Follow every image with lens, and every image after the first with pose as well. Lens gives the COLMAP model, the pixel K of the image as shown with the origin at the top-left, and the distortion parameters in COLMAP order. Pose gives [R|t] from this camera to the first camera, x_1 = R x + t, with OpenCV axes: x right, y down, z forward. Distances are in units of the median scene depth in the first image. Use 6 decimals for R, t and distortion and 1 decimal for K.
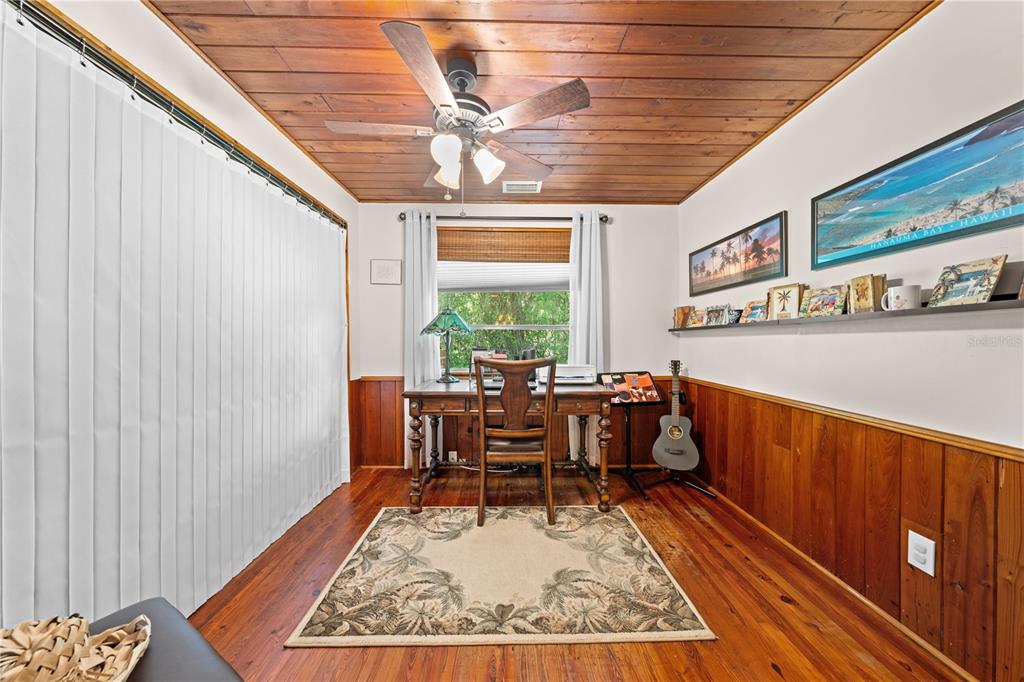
lens RADIAL K [[348.1, 0, 512.4], [0, 348.1, 342.0], [0, 0, 1]] dist [-0.000977, -0.000020]
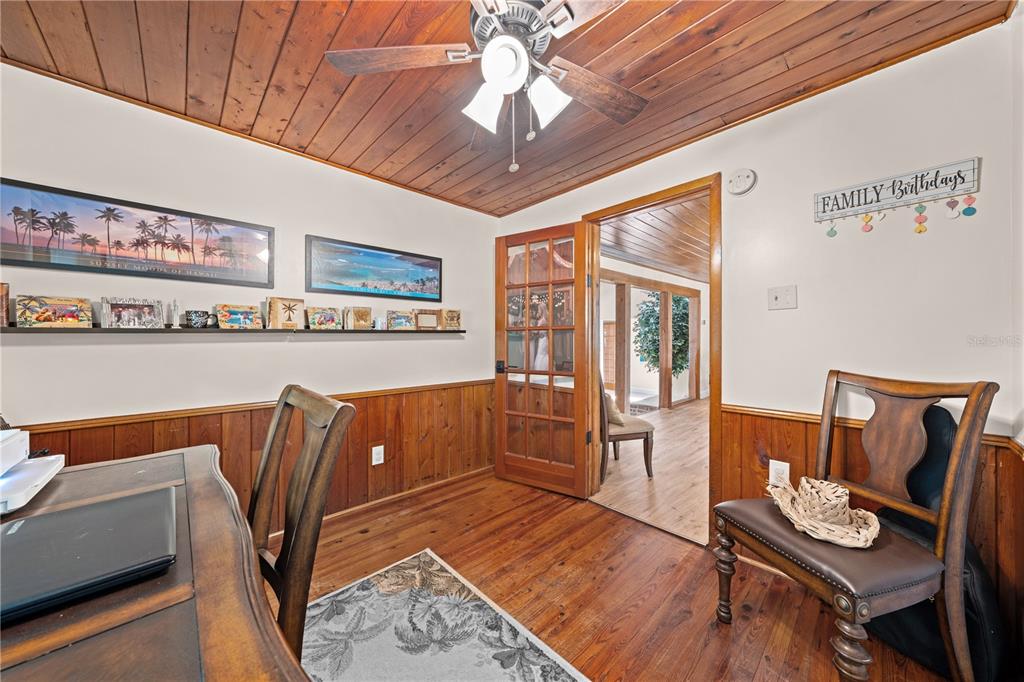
lens RADIAL K [[348.1, 0, 512.1], [0, 348.1, 336.9], [0, 0, 1]] dist [-0.000977, -0.000020]
pose [[-0.670032, 0.008406, 0.742285, -0.680743], [0.009342, 0.999952, -0.002891, -0.036054], [-0.742273, 0.004997, -0.670079, 1.546523]]
